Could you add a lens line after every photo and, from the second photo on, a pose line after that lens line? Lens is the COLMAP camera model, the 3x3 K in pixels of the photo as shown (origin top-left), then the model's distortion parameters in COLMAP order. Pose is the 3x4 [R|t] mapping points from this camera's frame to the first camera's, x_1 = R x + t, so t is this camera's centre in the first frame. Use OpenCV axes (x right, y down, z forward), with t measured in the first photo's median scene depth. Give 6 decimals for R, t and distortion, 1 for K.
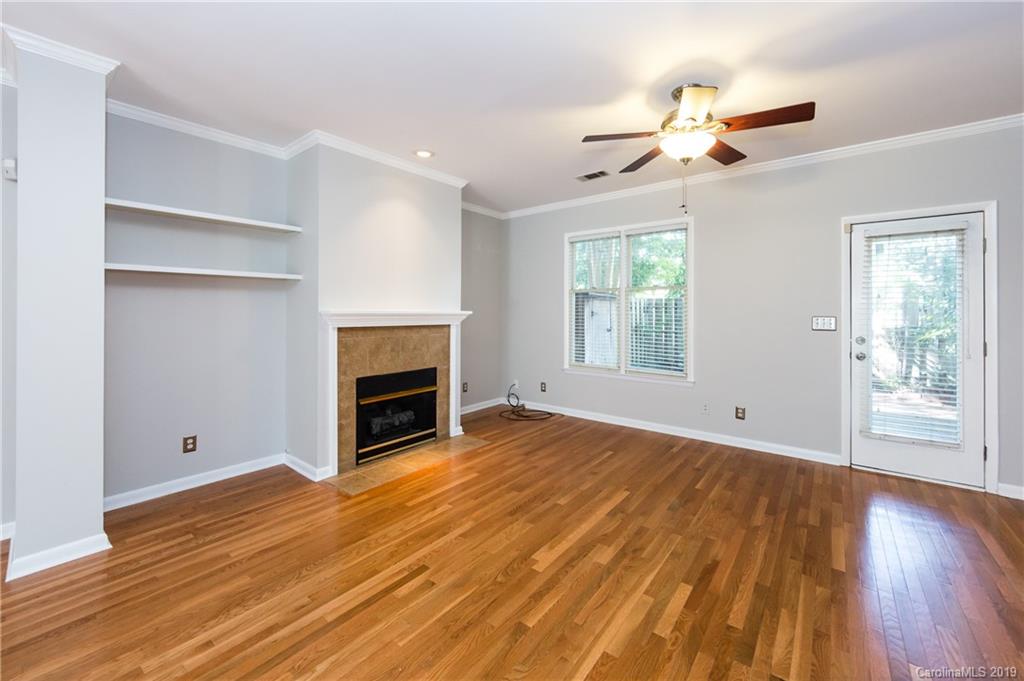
lens RADIAL K [[415.7, 0, 514.6], [0, 415.7, 309.0], [0, 0, 1]] dist [-0.000789, 0.000057]
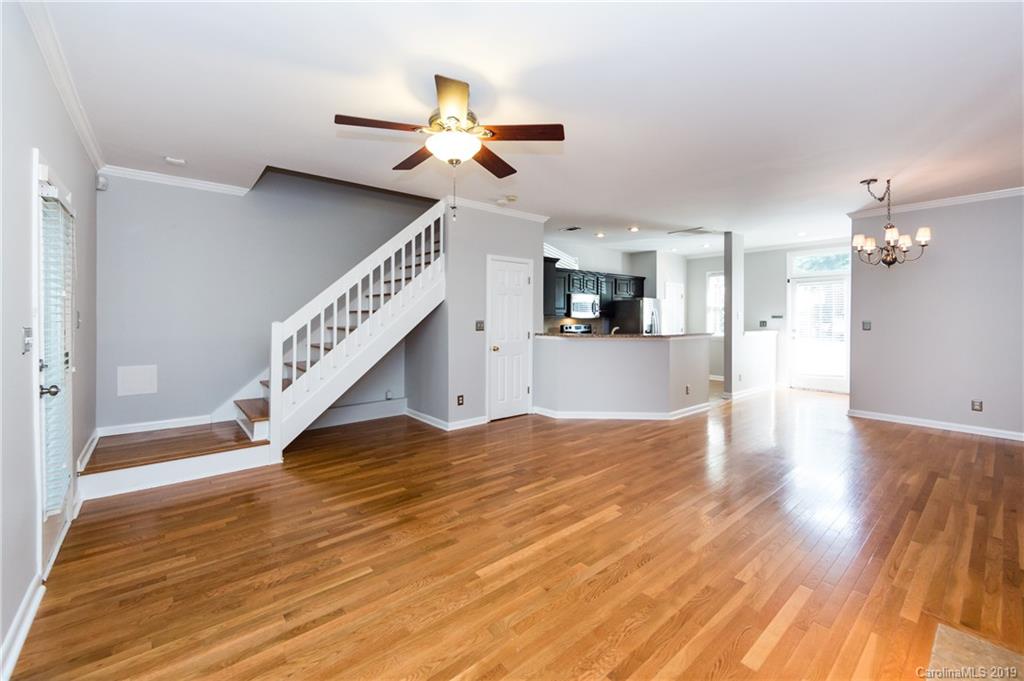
lens RADIAL K [[437.5, 0, 490.7], [0, 437.5, 320.3], [0, 0, 1]] dist [-0.001441, -0.000190]
pose [[-0.969777, -0.002684, 0.243977, 0.067127], [-0.003401, 0.999991, -0.002515, 0.018046], [-0.243968, -0.003268, -0.969778, 1.535366]]
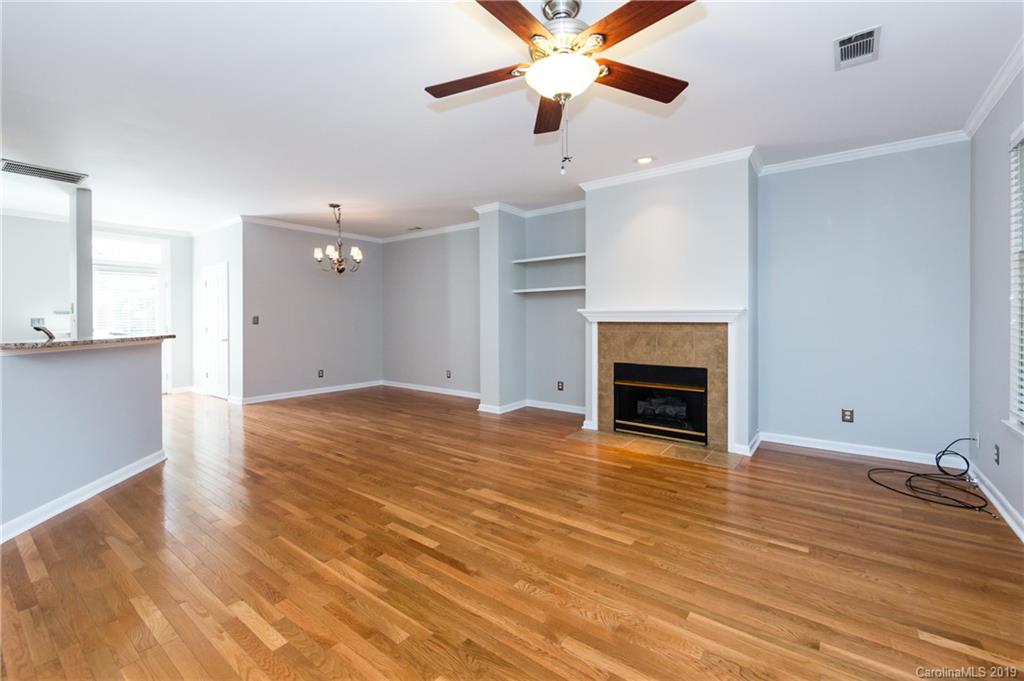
lens RADIAL K [[420.1, 0, 529.5], [0, 420.1, 320.1], [0, 0, 1]] dist [-0.000483, -0.000007]
pose [[0.048699, 0.003230, -0.998808, 0.915710], [0.010300, 0.999940, 0.003736, 0.031819], [0.998760, -0.010469, 0.048663, 0.707745]]
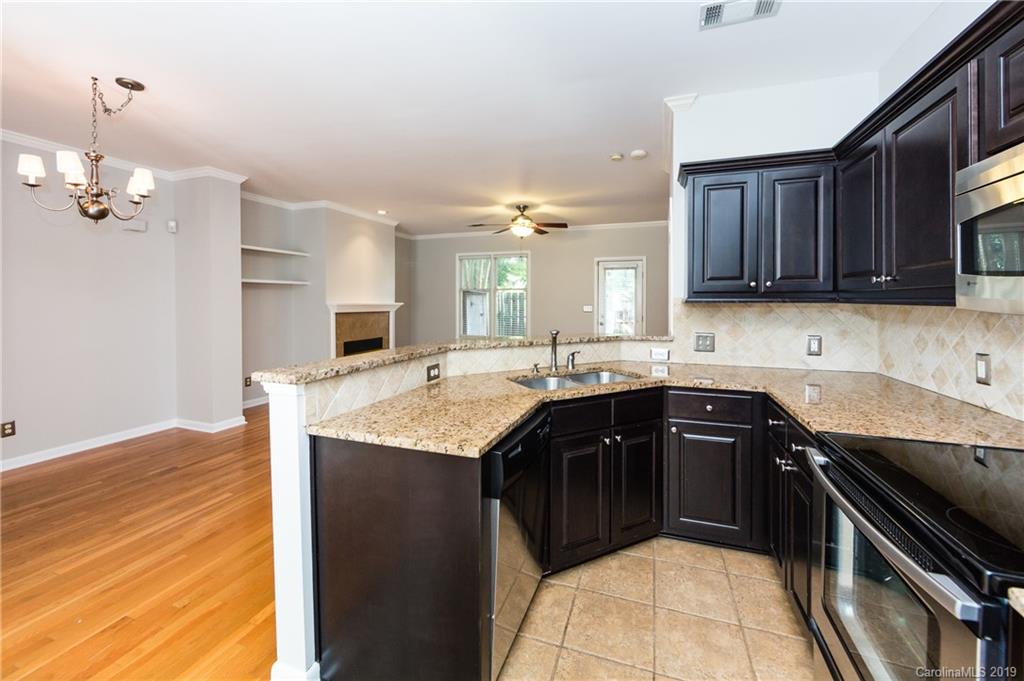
lens RADIAL K [[403.7, 0, 517.6], [0, 403.7, 305.0], [0, 0, 1]] dist [-0.000622, 0.000136]
pose [[0.944554, -0.003995, 0.328331, -0.259648], [-0.000582, 0.999904, 0.013841, -0.010829], [-0.328354, -0.013265, 0.944461, -0.841247]]
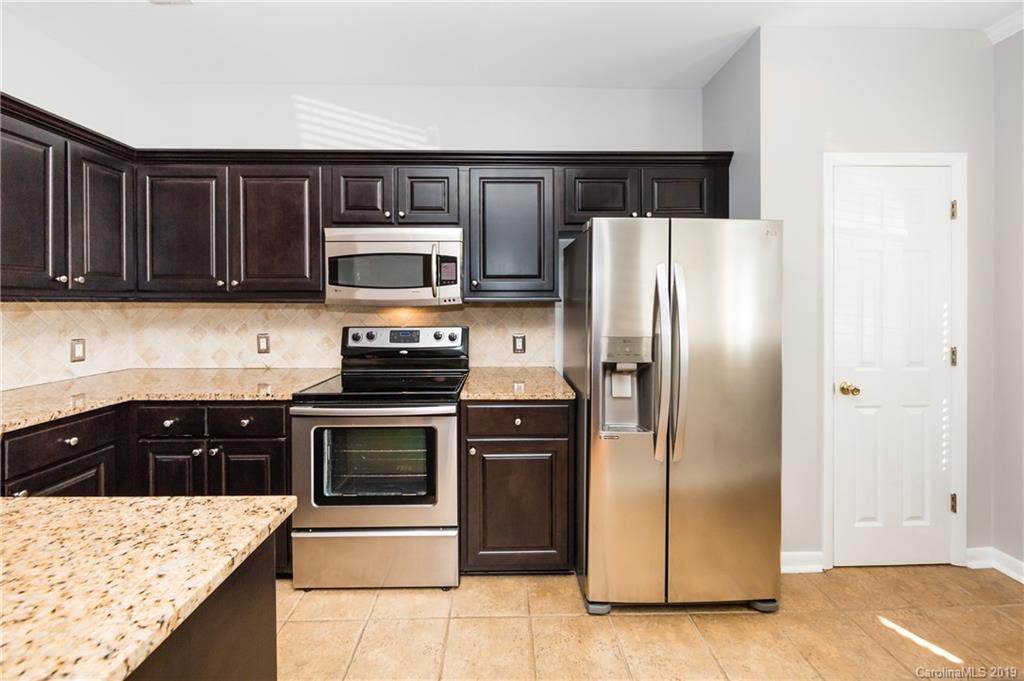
lens RADIAL K [[410.4, 0, 506.3], [0, 410.4, 303.6], [0, 0, 1]] dist [-0.000474, -0.000181]
pose [[-0.624768, -0.004179, 0.780799, -0.455132], [-0.002543, 0.999991, 0.003318, -0.006830], [-0.780807, 0.000087, -0.624773, -0.465006]]
